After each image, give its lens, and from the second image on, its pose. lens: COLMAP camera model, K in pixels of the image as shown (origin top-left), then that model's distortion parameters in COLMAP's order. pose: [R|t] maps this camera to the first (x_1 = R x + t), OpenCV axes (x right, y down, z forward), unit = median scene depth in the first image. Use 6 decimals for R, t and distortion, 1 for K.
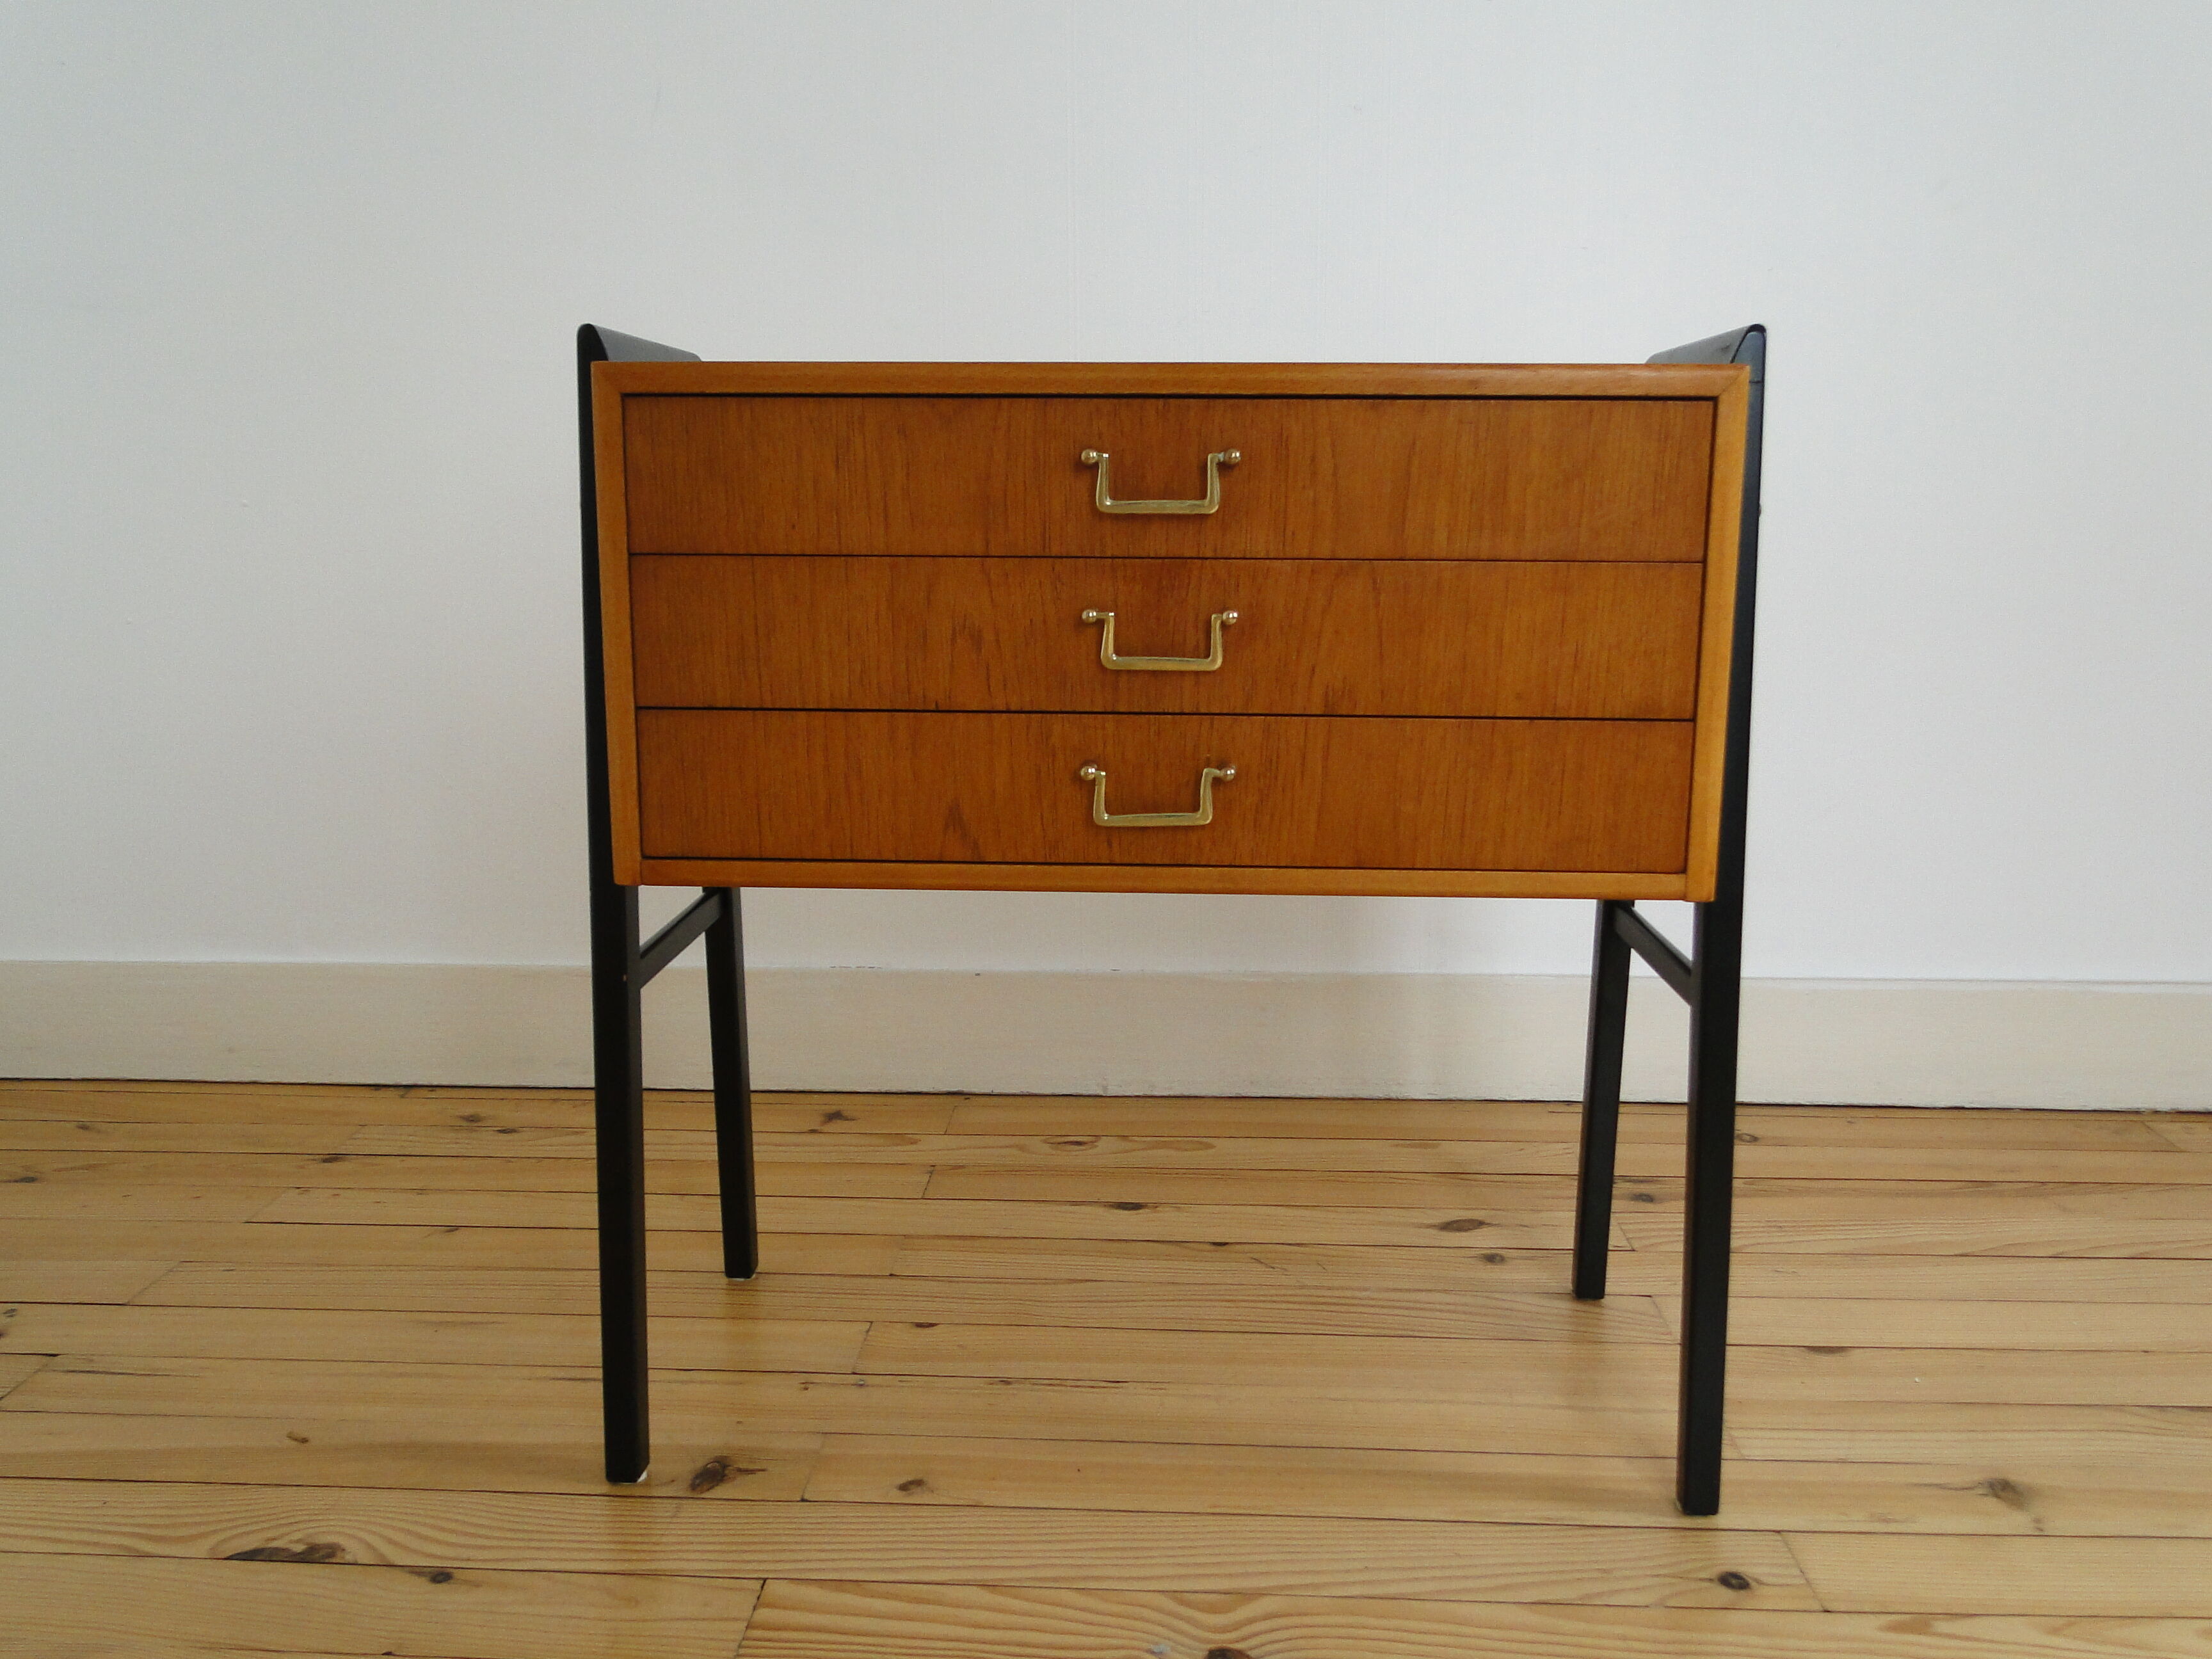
lens RADIAL K [[1824.2, 0, 1098.1], [0, 1824.2, 845.0], [0, 0, 1]] dist [0.010060, -0.030060]
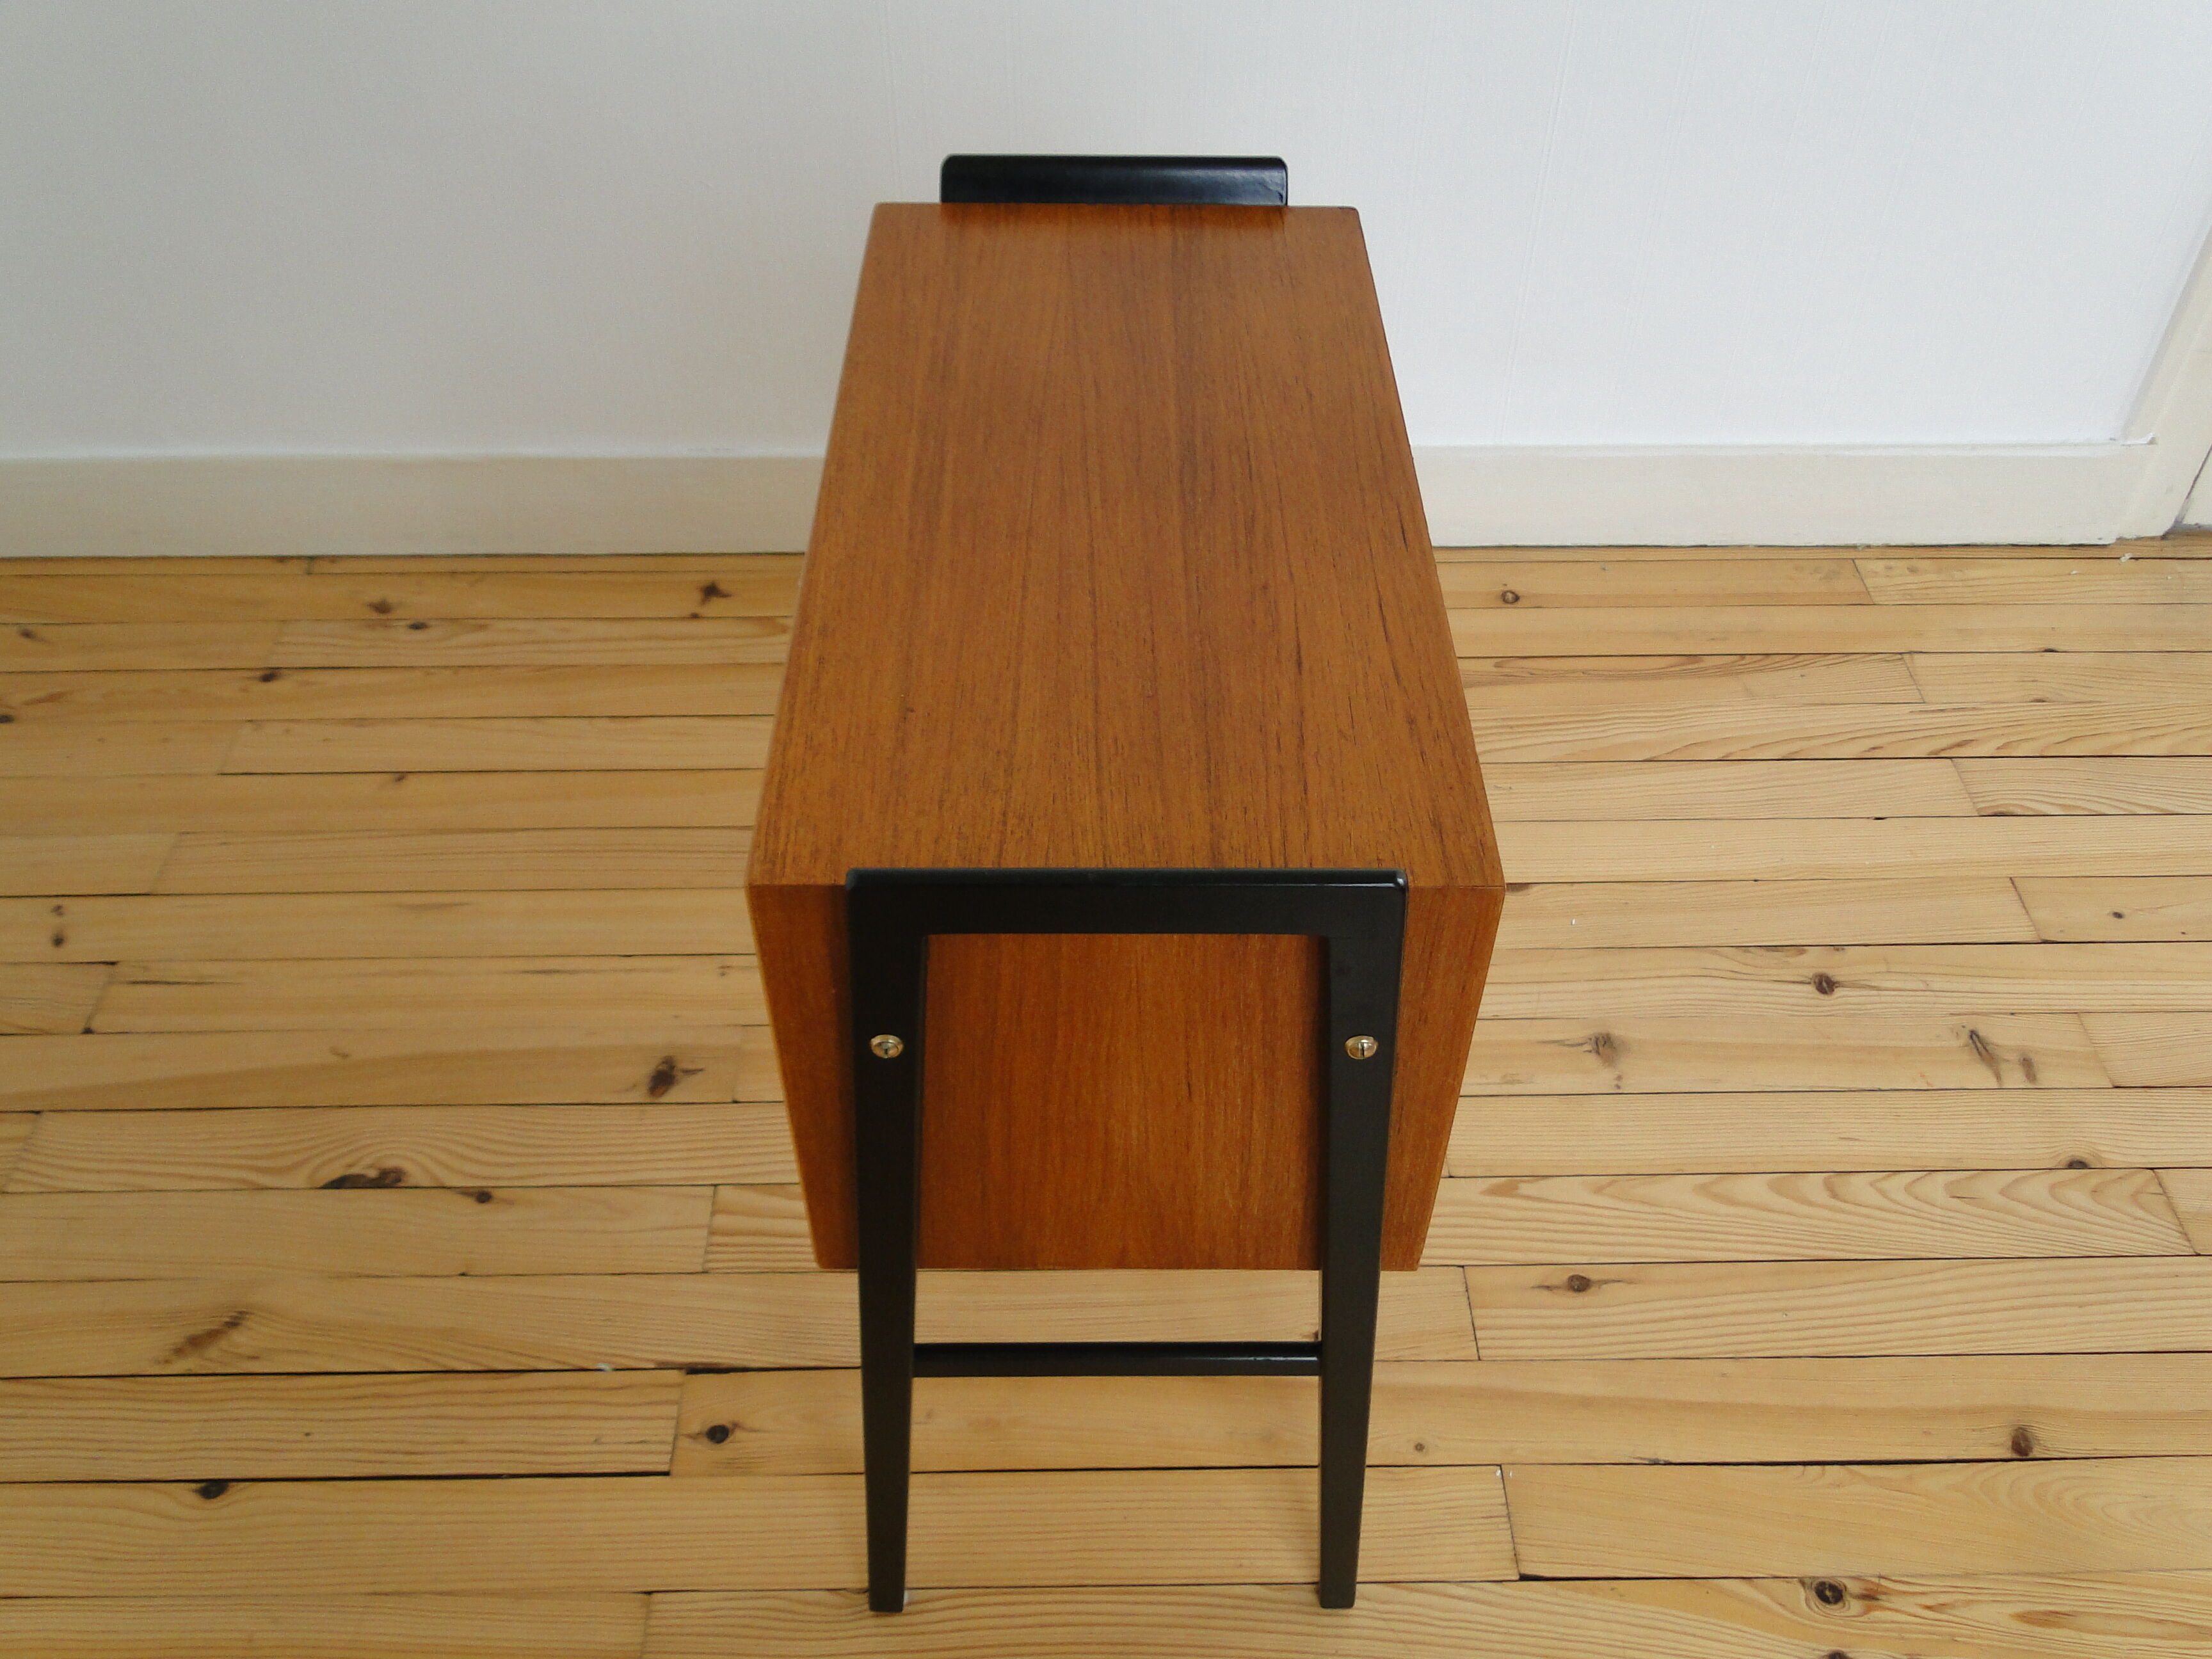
lens RADIAL K [[1824.2, 0, 1103.6], [0, 1824.2, 835.8], [0, 0, 1]] dist [0.010060, -0.030060]
pose [[0.997890, -0.044788, 0.047006, 0.061673], [0.010809, 0.828469, 0.559931, -0.596919], [-0.064021, -0.558241, 0.827205, -0.038785]]
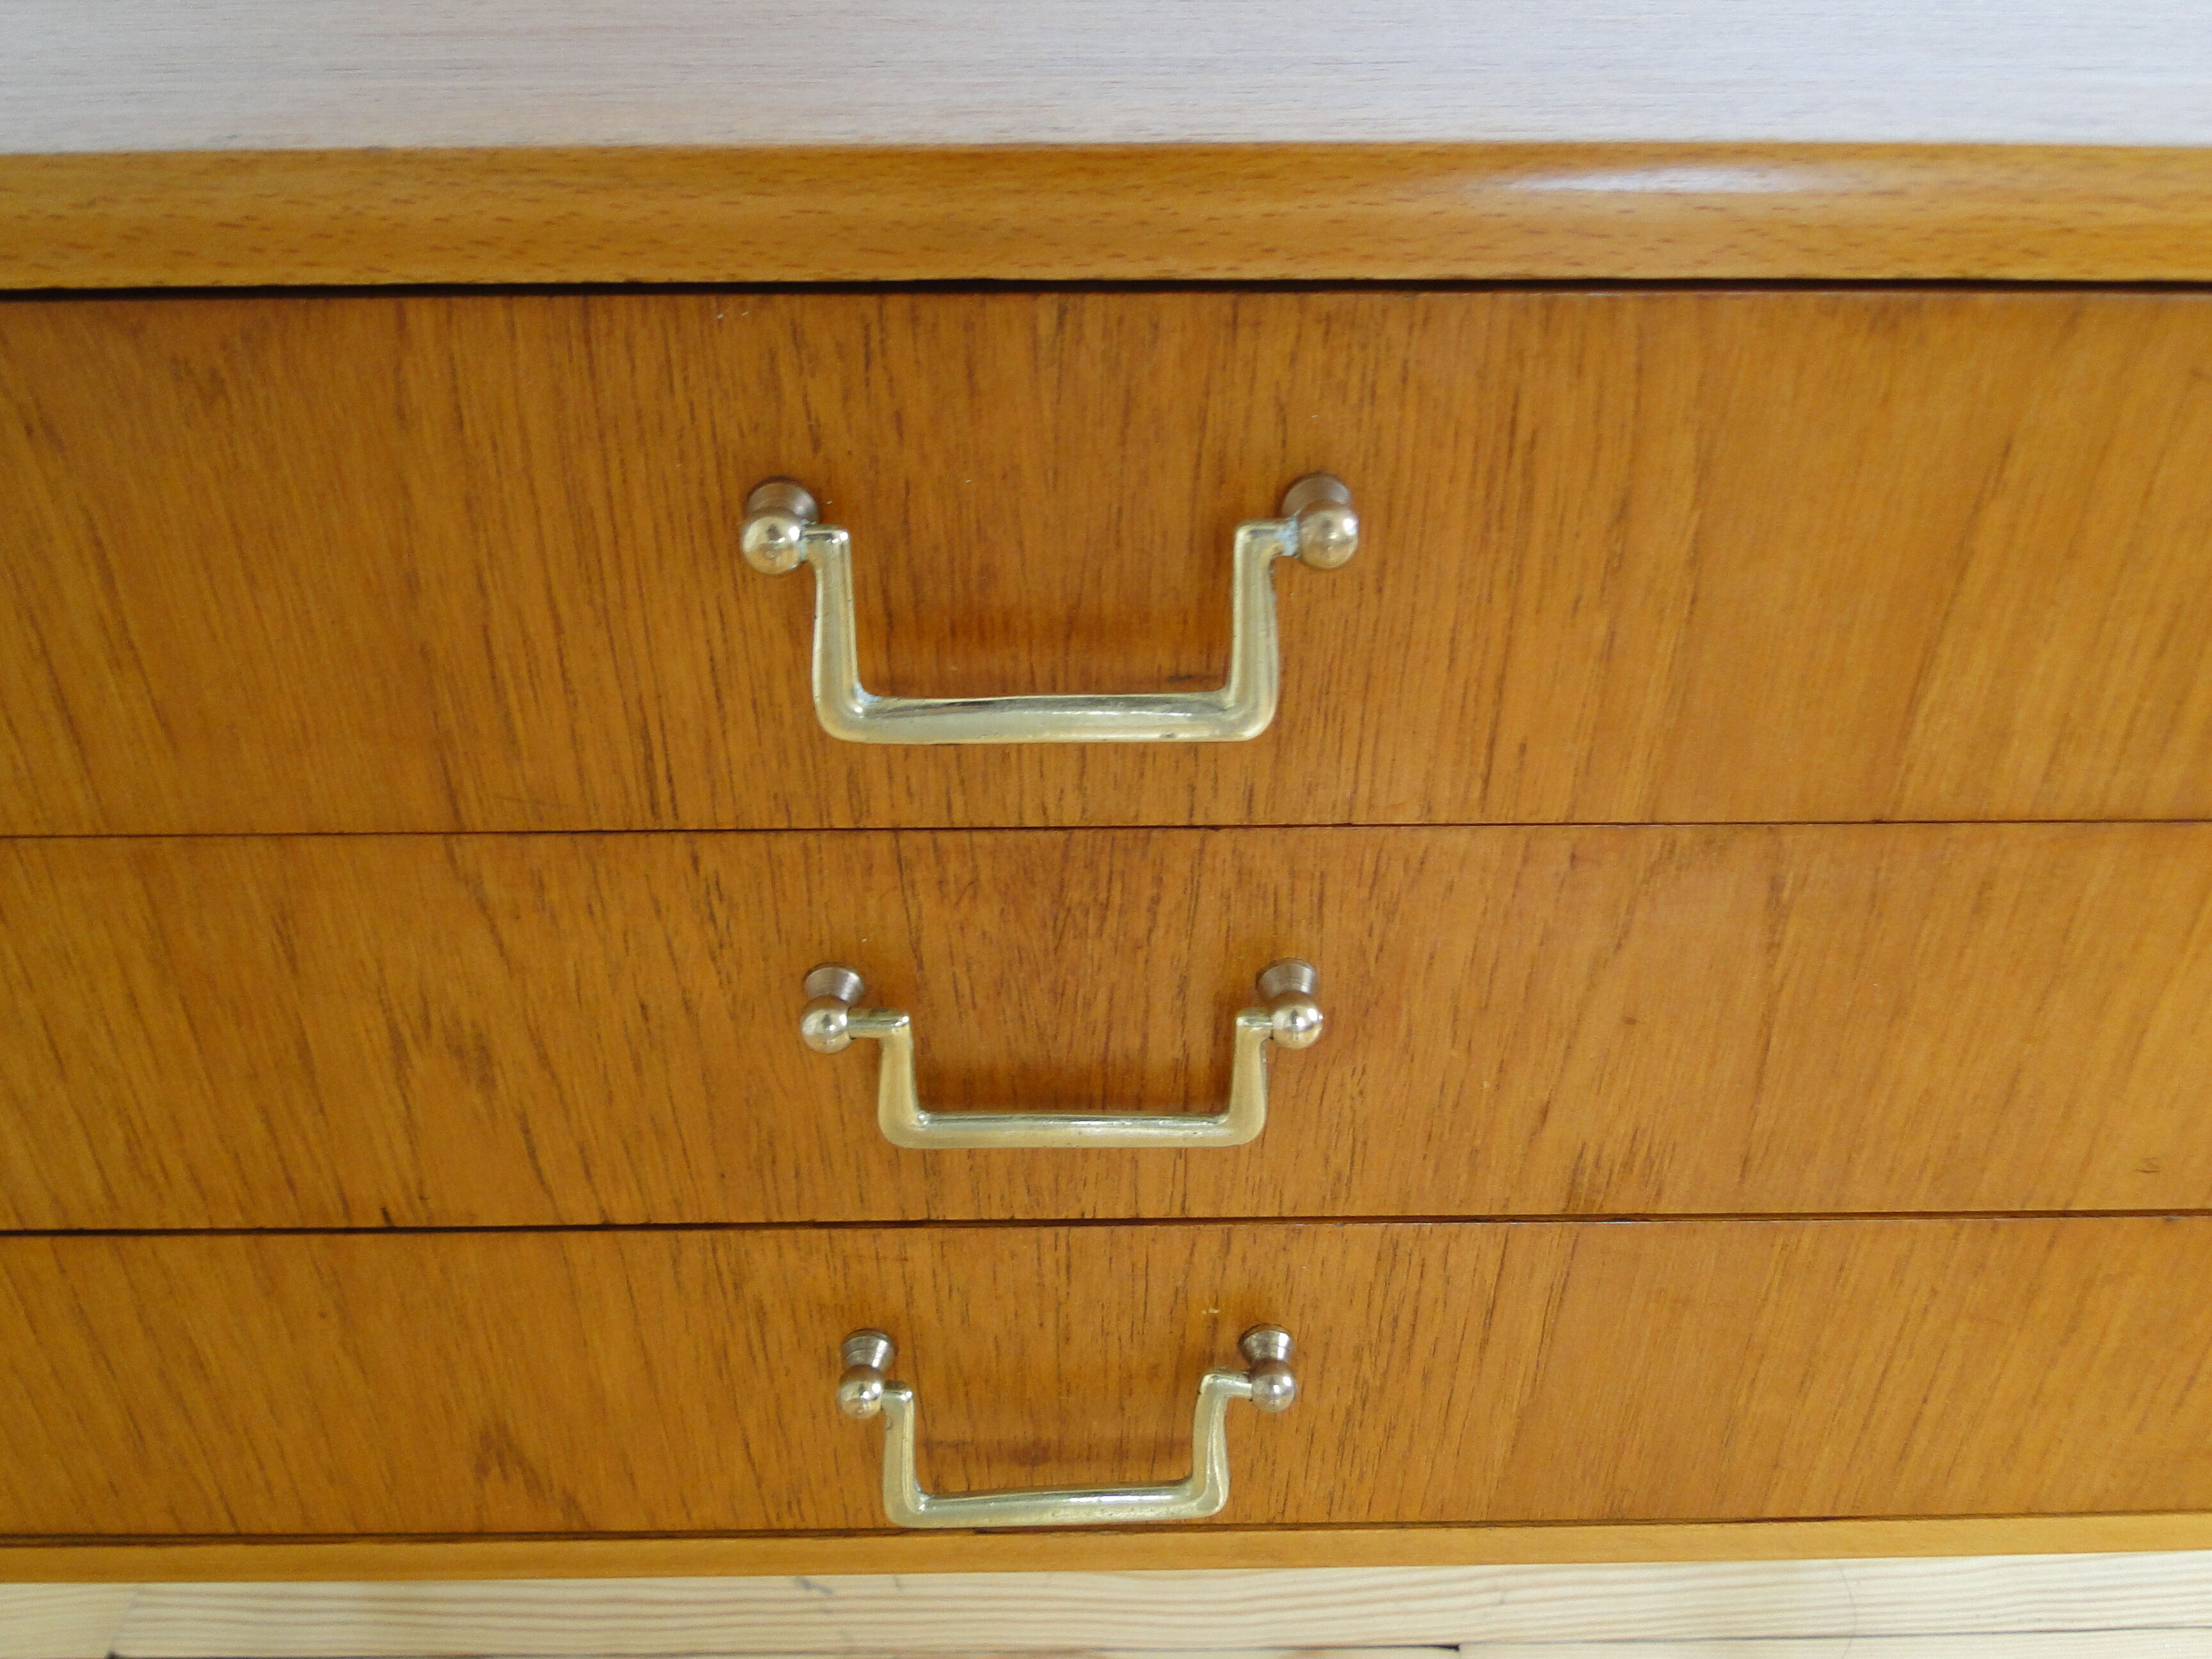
lens RADIAL K [[1824.2, 0, 1101.5], [0, 1824.2, 831.4], [0, 0, 1]] dist [0.010060, -0.030060]
pose [[0.997901, -0.039730, 0.051134, 0.024466], [0.018666, 0.932623, 0.360368, -0.248574], [-0.062006, -0.358657, 0.931408, 0.691102]]
